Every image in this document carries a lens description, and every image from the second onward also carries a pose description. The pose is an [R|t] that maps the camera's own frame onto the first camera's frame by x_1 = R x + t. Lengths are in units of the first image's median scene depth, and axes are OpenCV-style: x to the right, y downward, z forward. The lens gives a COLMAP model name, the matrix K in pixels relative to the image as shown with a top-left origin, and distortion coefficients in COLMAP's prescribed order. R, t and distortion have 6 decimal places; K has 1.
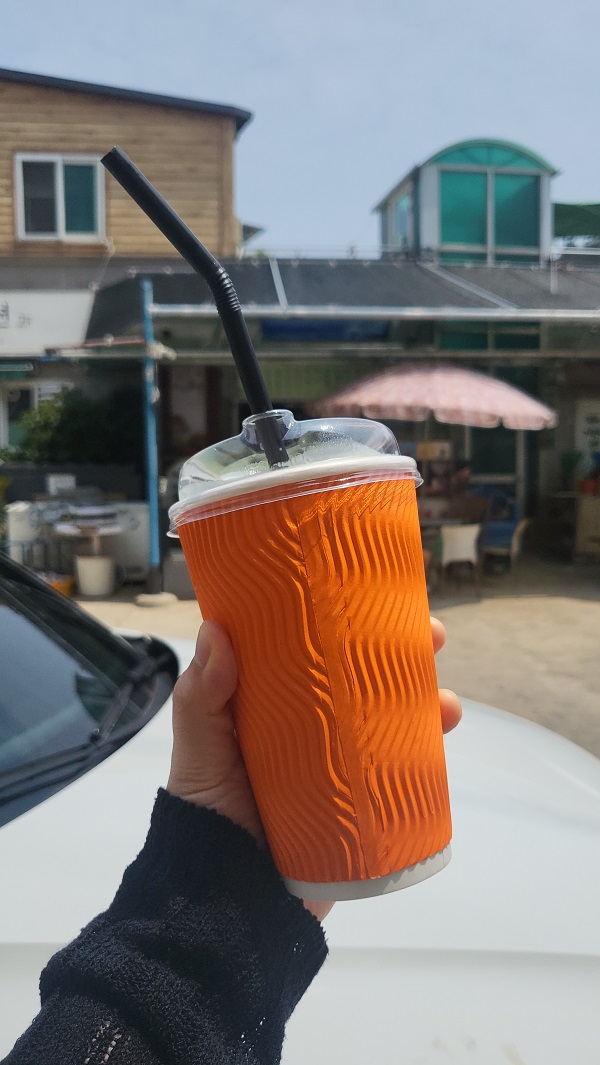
lens RADIAL K [[1015.9, 0, 300.0], [0, 1015.9, 532.5], [0, 0, 1]] dist [-0.003928, -0.001173]
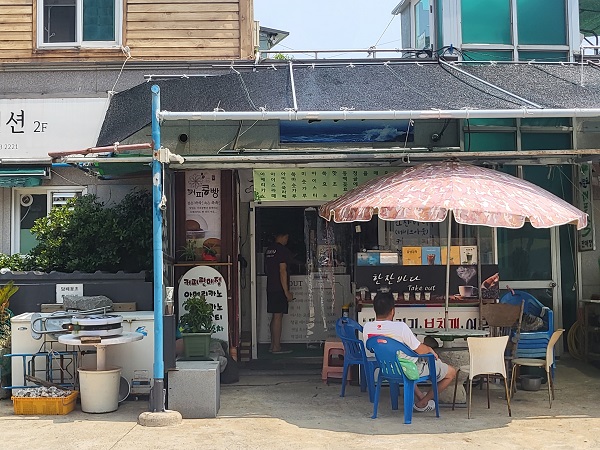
lens RADIAL K [[450.6, 0, 300.0], [0, 450.6, 225.0], [0, 0, 1]] dist [0.036052, -0.001764]
pose [[0.991446, 0.002486, -0.130497, 0.041414], [-0.007314, 0.999306, -0.036528, -0.095927], [0.130315, 0.037170, 0.990776, 0.584020]]
